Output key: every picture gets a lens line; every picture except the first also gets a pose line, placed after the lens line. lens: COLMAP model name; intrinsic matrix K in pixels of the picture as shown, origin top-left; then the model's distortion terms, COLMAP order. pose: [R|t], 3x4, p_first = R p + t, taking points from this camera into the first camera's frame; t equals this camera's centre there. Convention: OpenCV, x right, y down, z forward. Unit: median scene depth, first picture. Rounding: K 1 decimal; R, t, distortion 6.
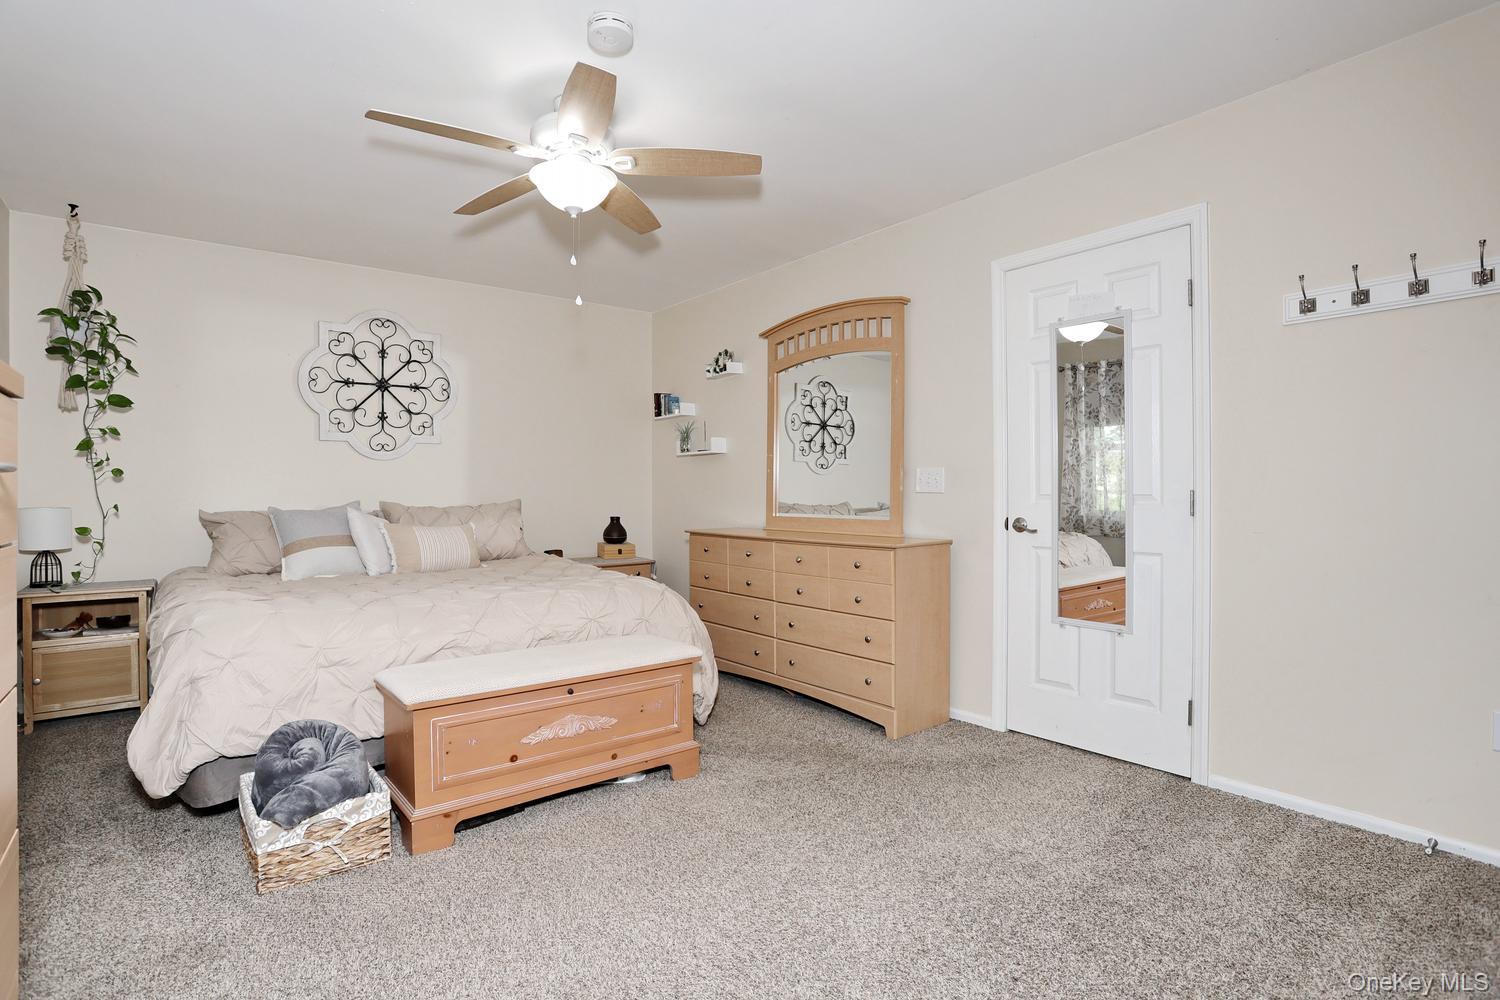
lens RADIAL K [[731.4, 0, 745.5], [0, 731.4, 499.0], [0, 0, 1]] dist [-0.055280, 0.012702]
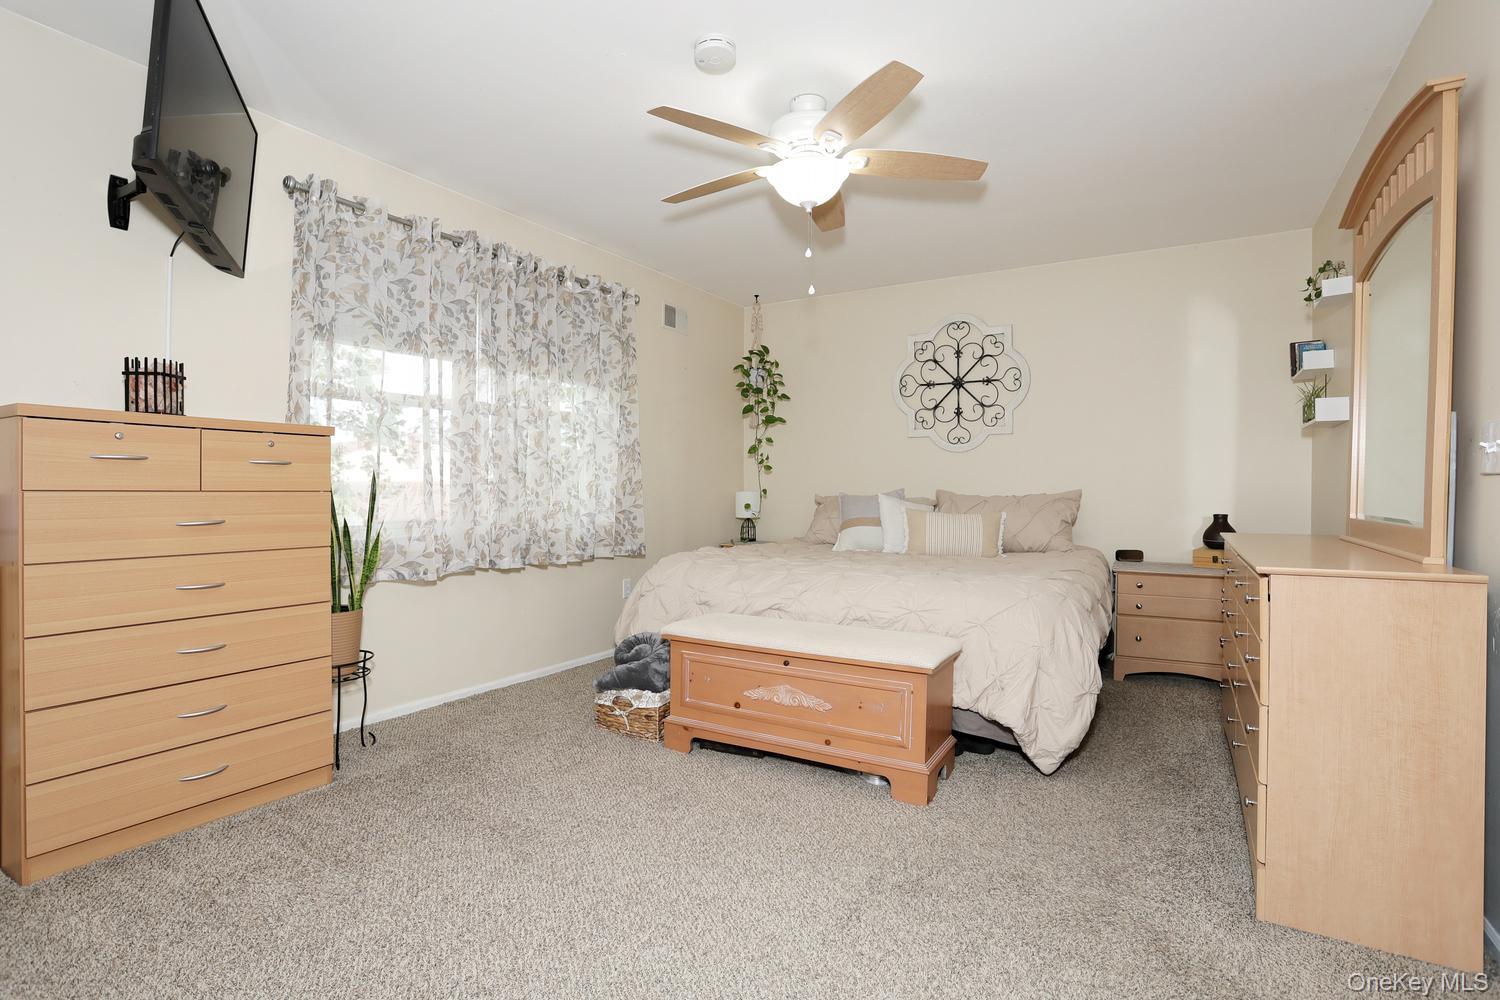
lens RADIAL K [[731.4, 0, 746.8], [0, 731.4, 498.2], [0, 0, 1]] dist [-0.055280, 0.012702]
pose [[0.348298, 0.016978, -0.937230, 0.428867], [-0.015182, 0.999807, 0.012469, 0.006947], [0.937261, 0.009886, 0.348489, 0.334217]]
